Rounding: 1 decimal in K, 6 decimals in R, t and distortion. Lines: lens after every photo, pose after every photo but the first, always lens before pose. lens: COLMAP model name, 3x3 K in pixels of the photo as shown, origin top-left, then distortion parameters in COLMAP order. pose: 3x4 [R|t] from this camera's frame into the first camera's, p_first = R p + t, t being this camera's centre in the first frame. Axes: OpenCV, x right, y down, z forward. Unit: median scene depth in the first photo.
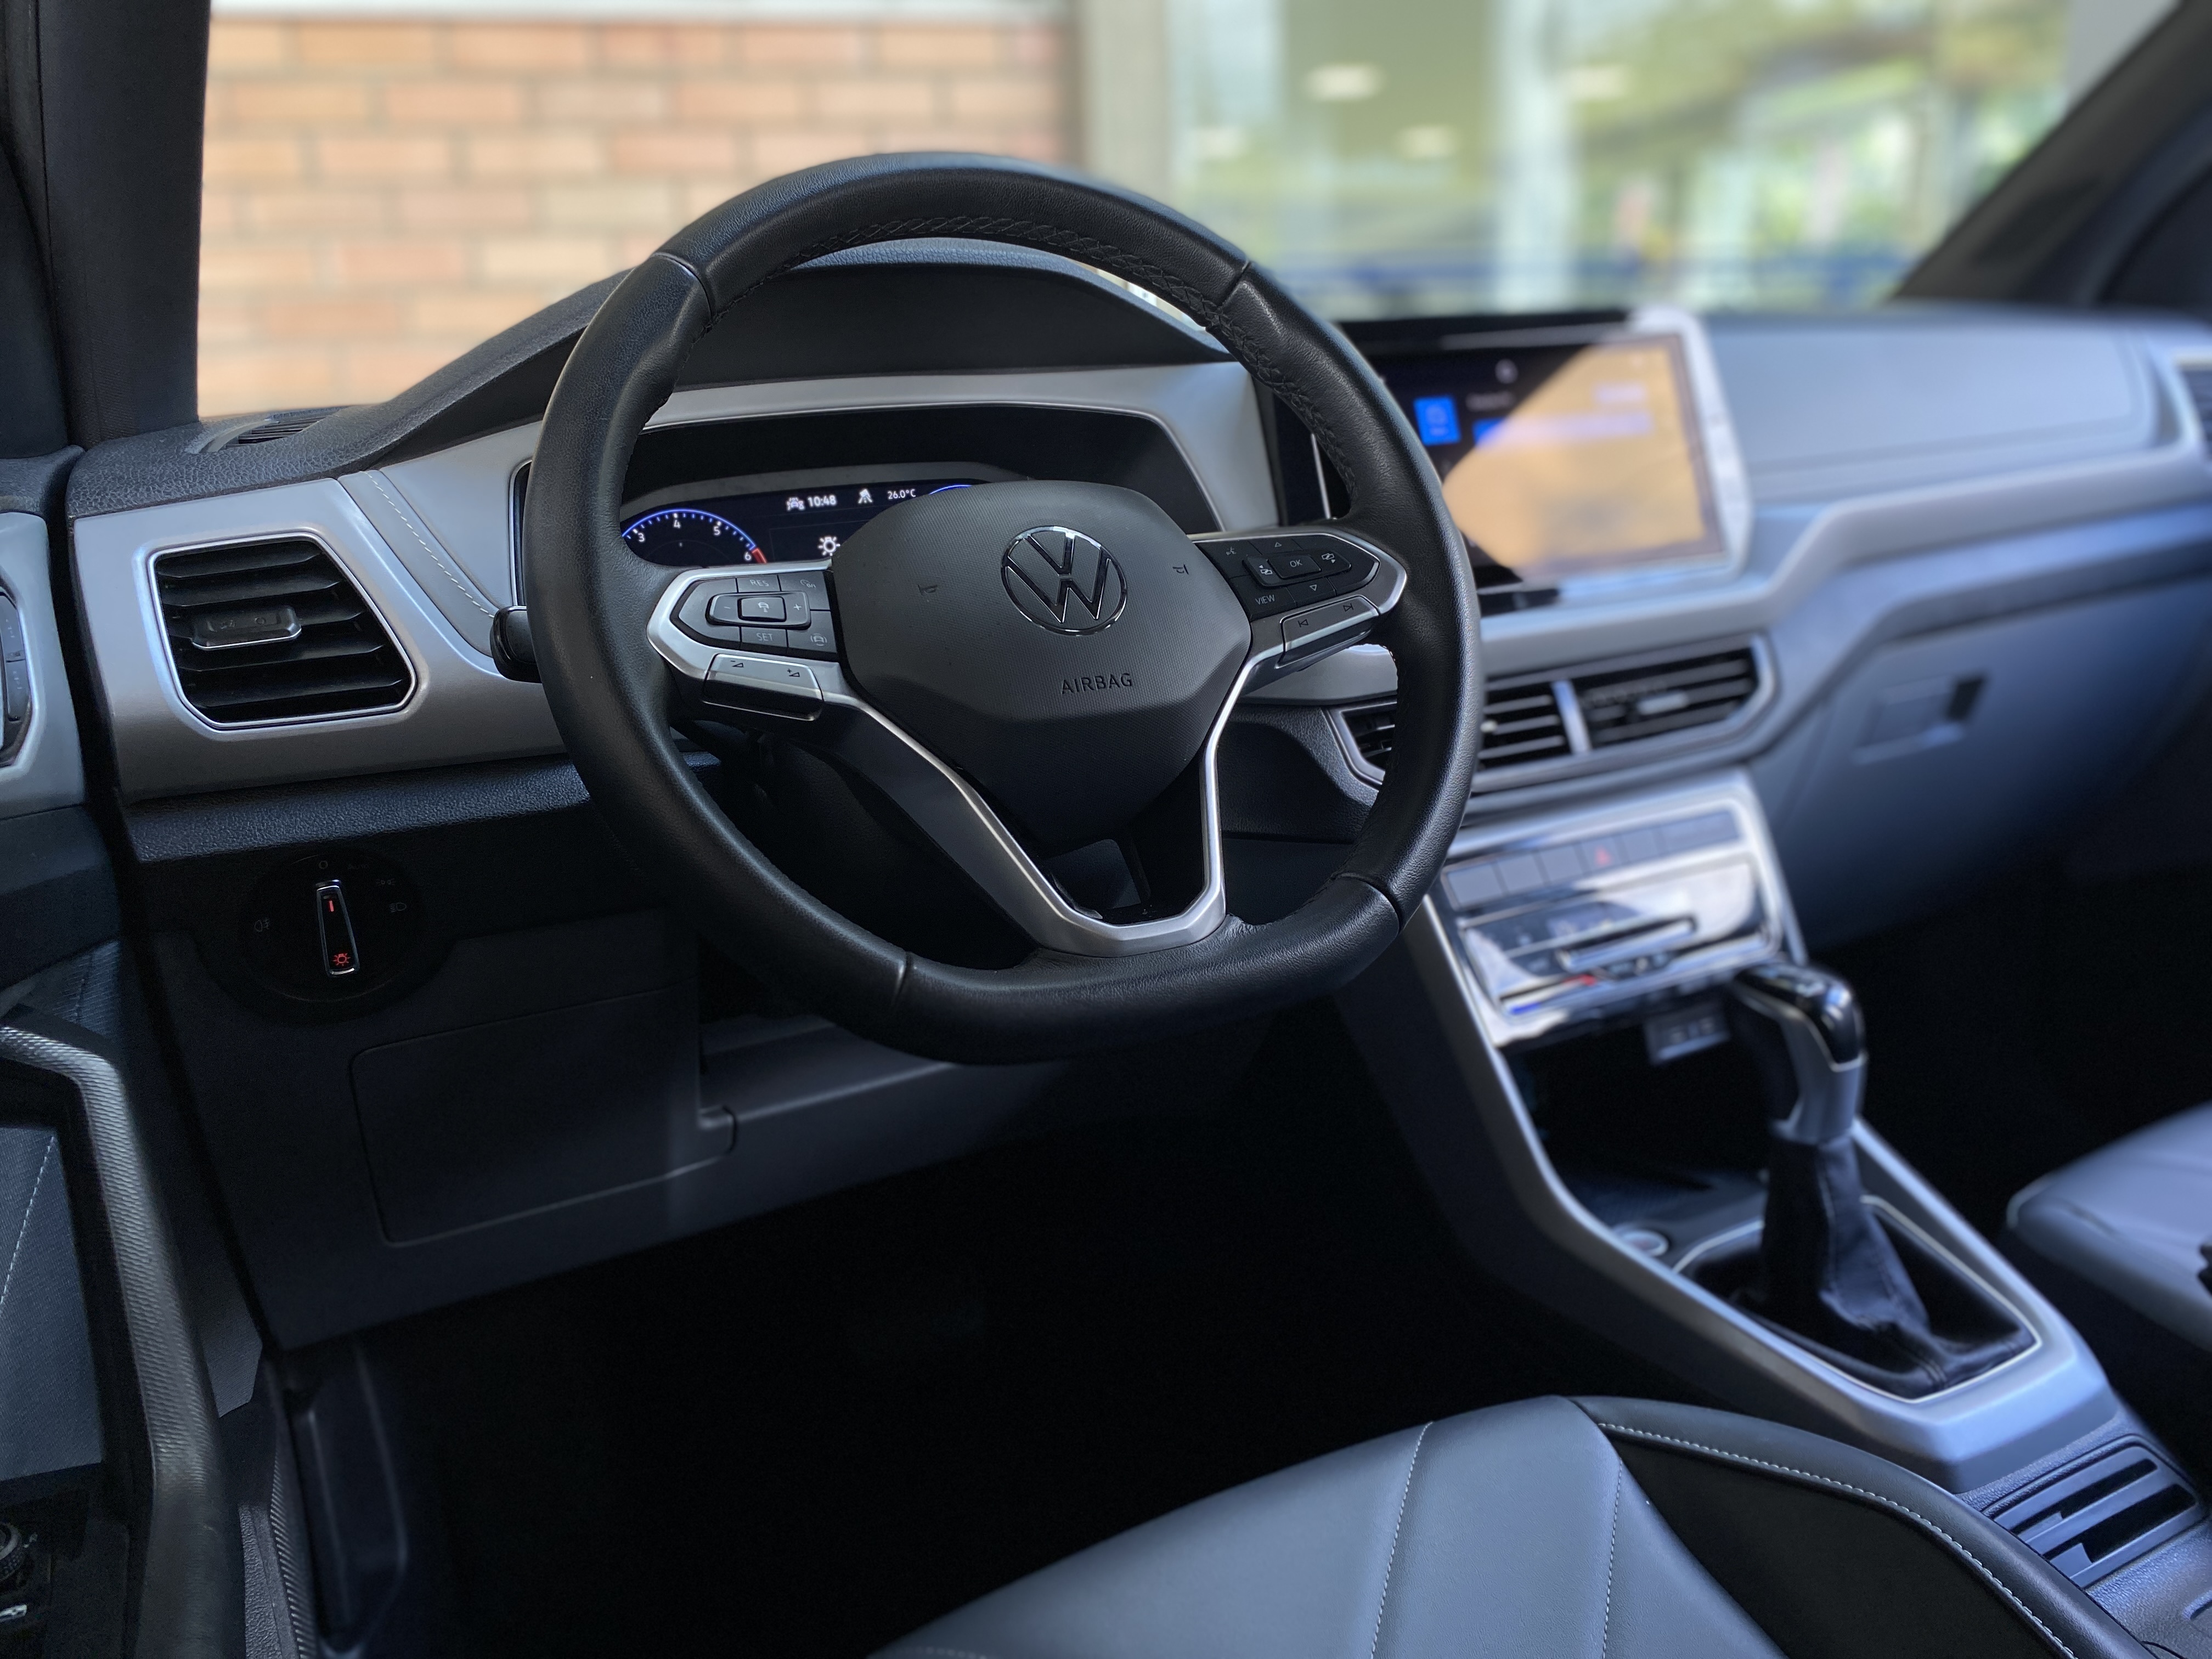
lens RADIAL K [[1689.1, 0, 1093.2], [0, 1689.1, 828.7], [0, 0, 1]] dist [0.003080, 0.001083]
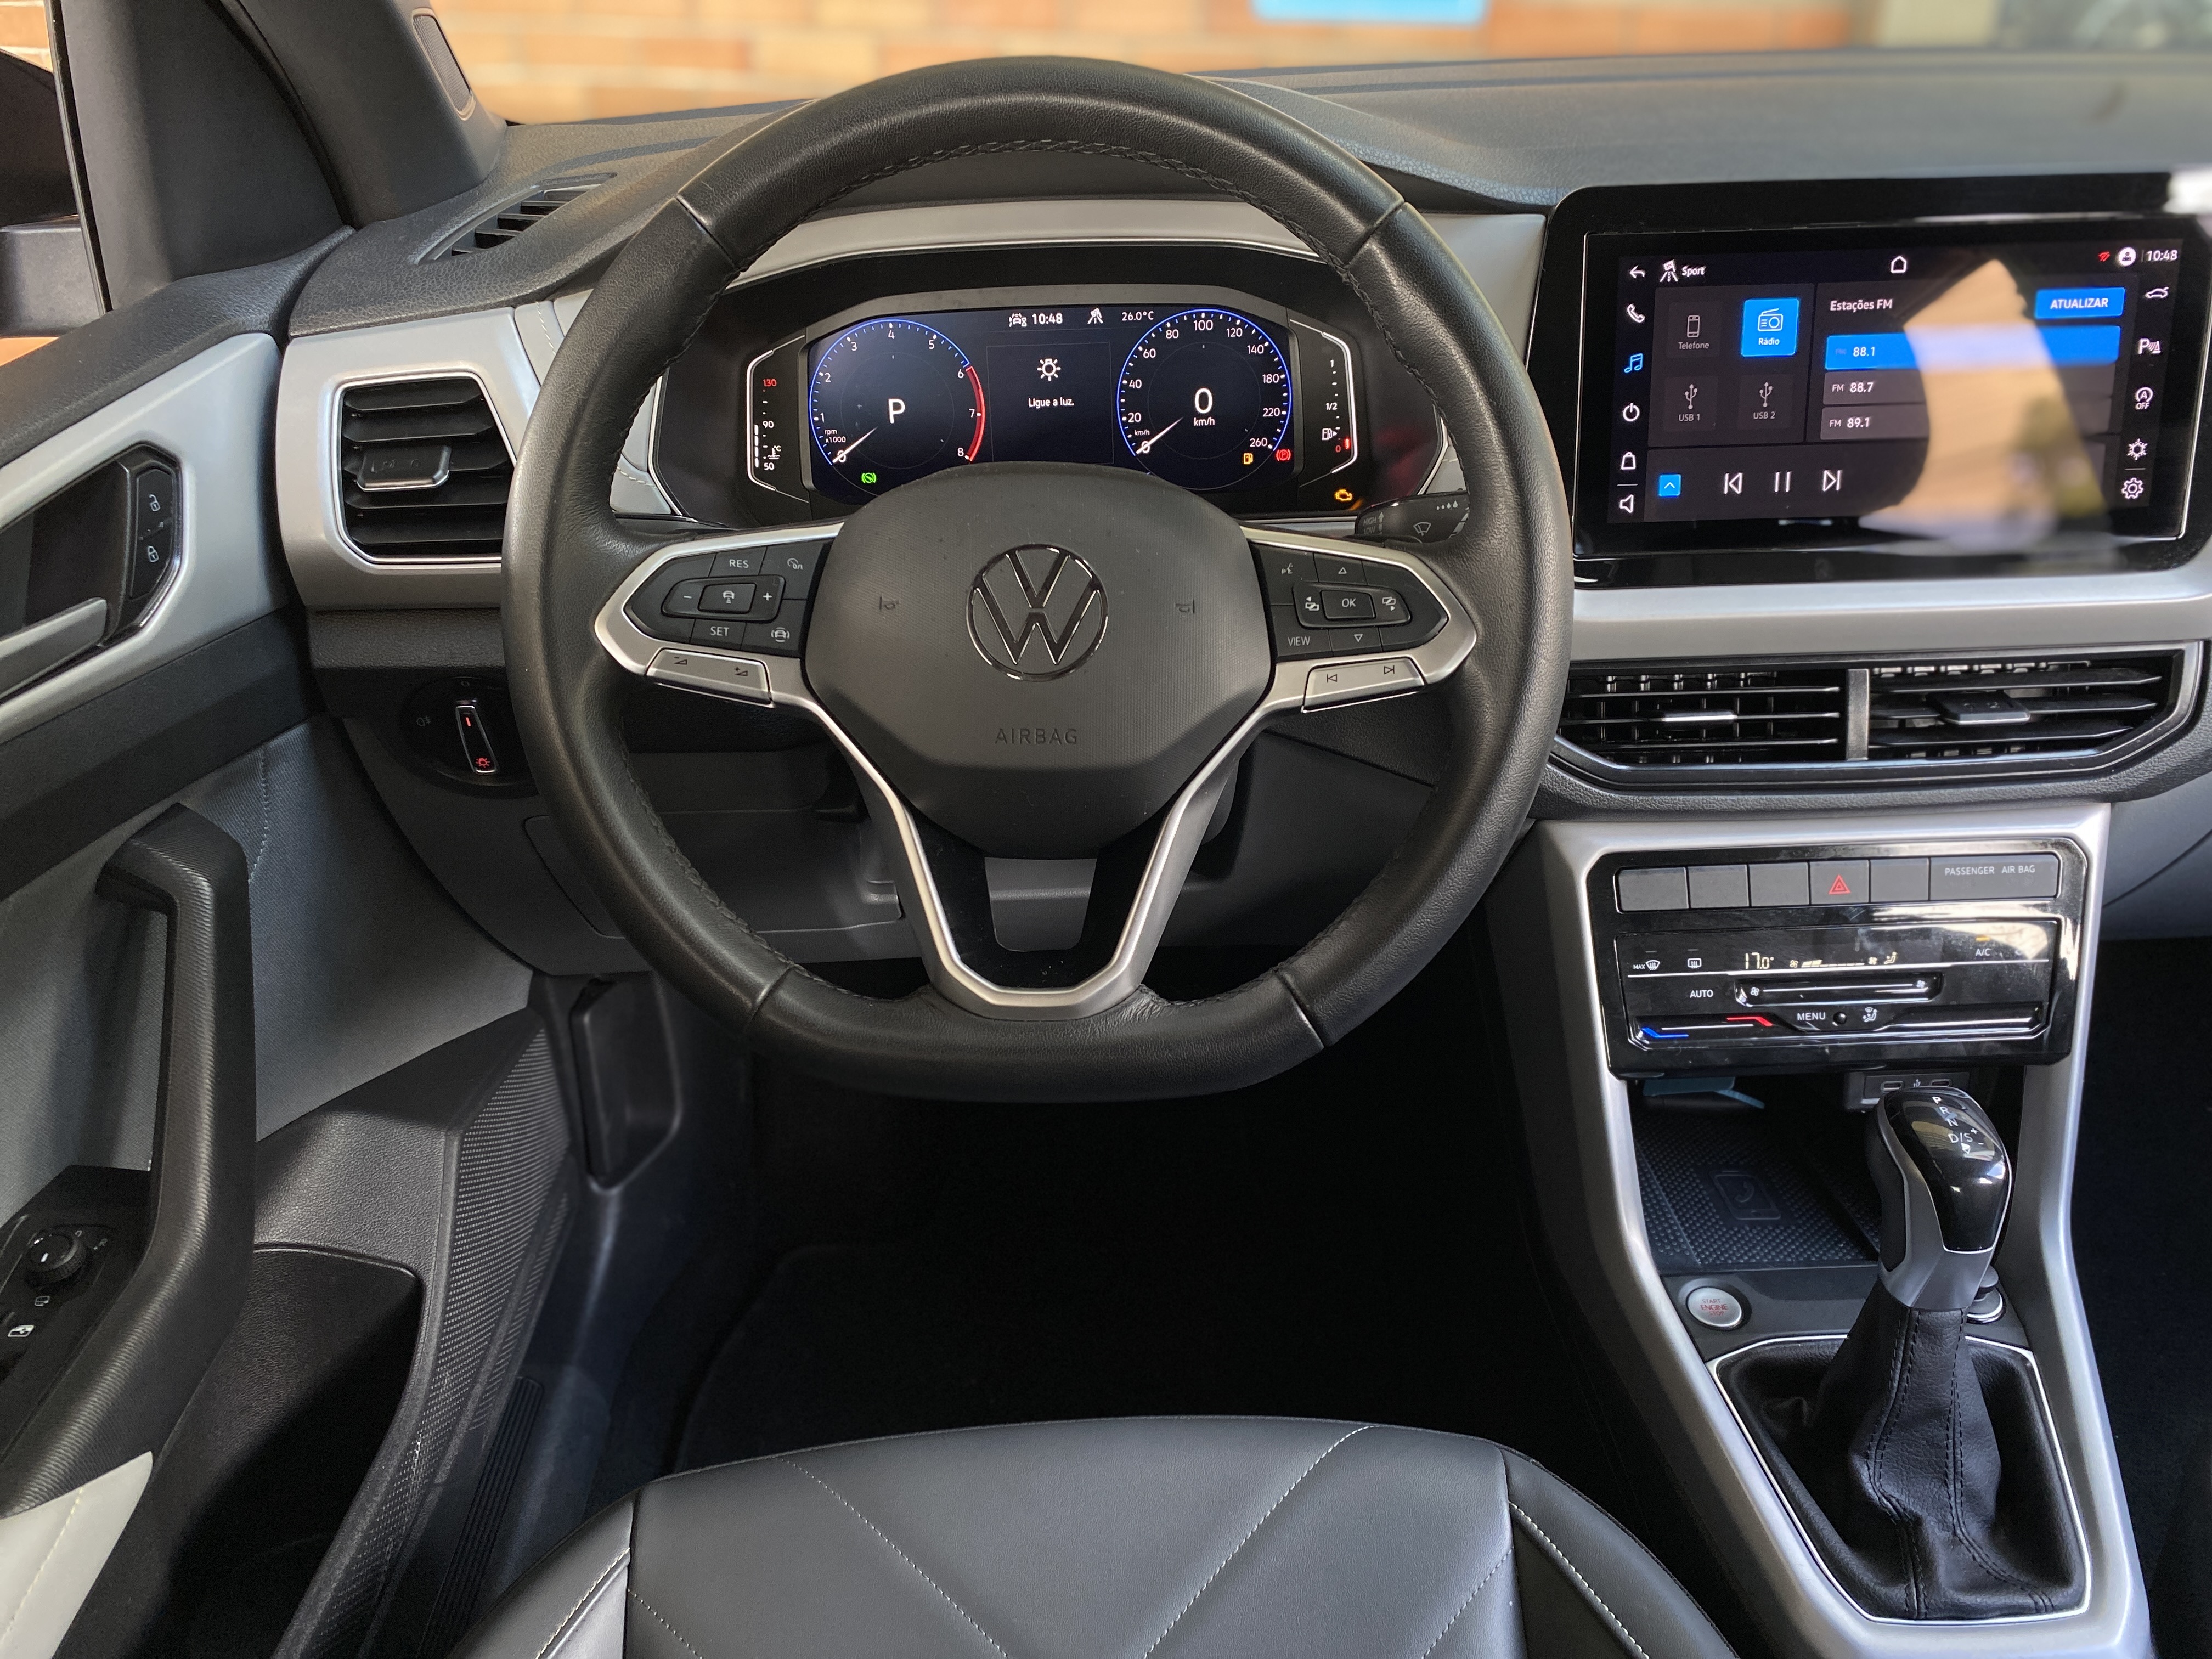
lens RADIAL K [[1689.1, 0, 1093.2], [0, 1689.1, 828.7], [0, 0, 1]] dist [0.003080, 0.001083]
pose [[0.899669, 0.265013, -0.346934, 0.304181], [-0.140368, 0.928074, 0.344927, -0.301047], [0.413391, -0.261622, 0.872159, 0.142649]]
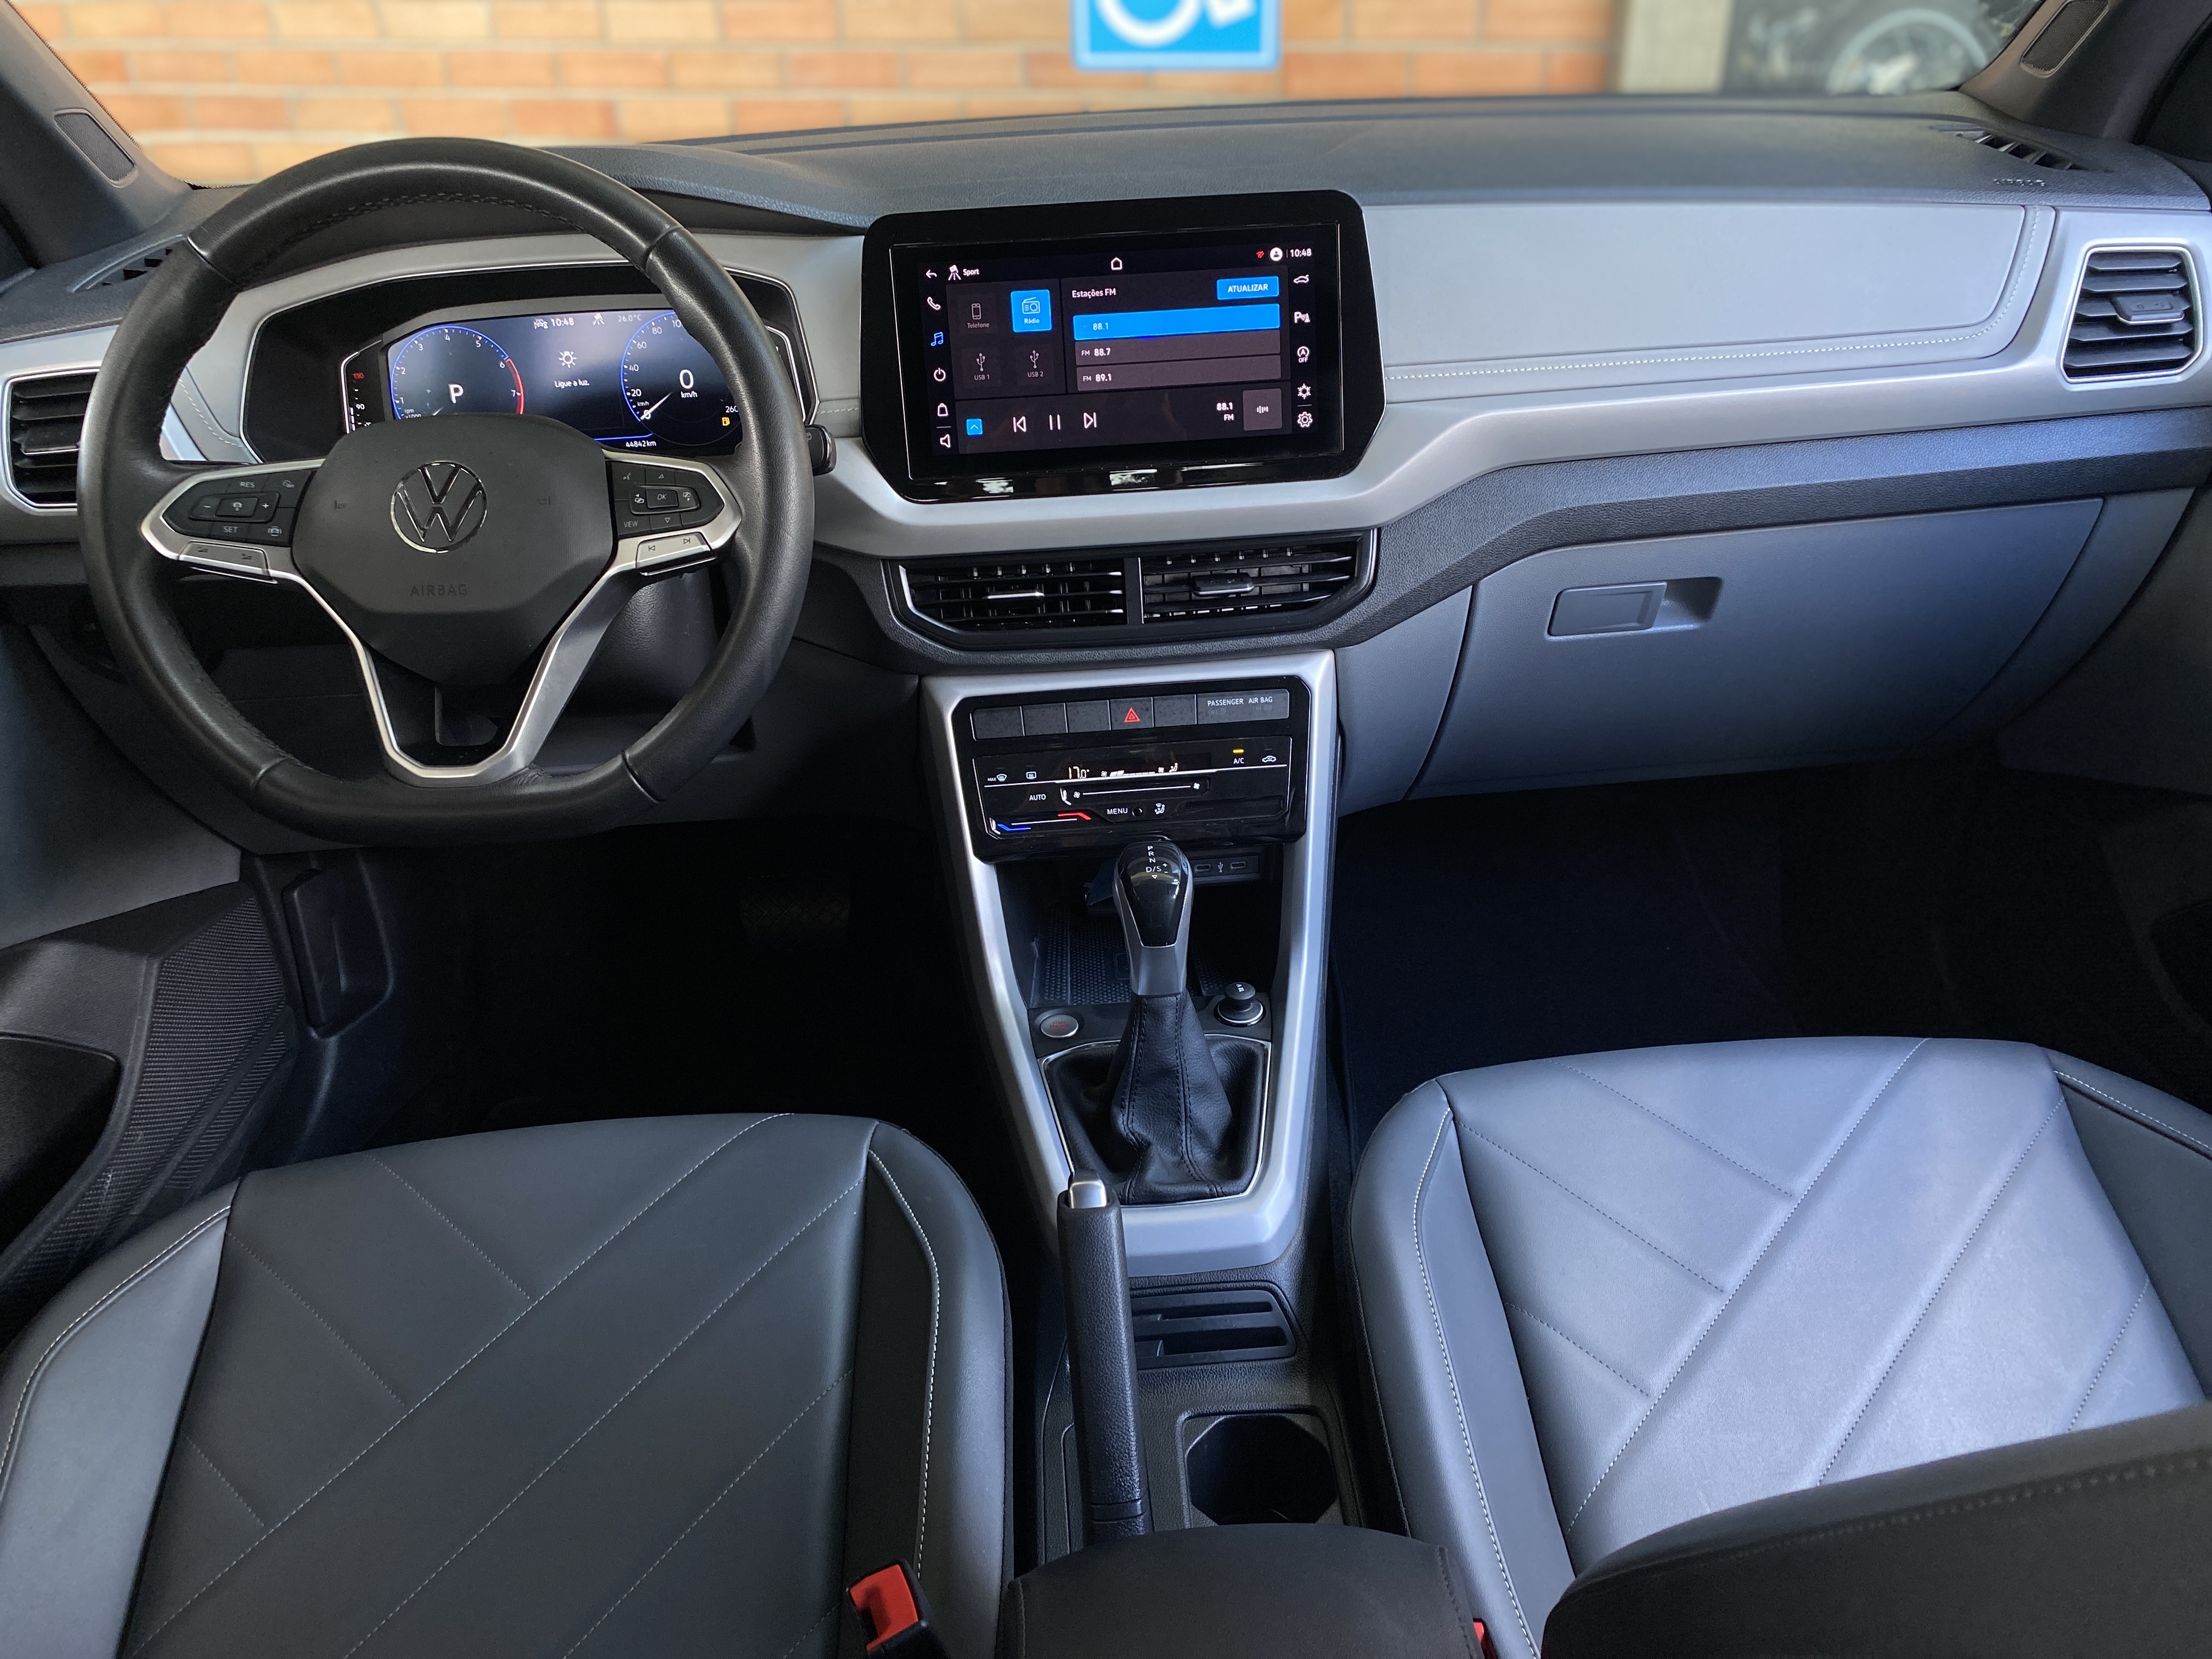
lens RADIAL K [[1673.3, 0, 1105.6], [0, 1673.3, 849.8], [0, 0, 1]] dist [0.047596, -0.066353]
pose [[0.914141, 0.230899, -0.333213, 0.837816], [-0.115280, 0.936071, 0.332389, -0.337932], [0.388659, -0.265438, 0.882319, -0.063734]]
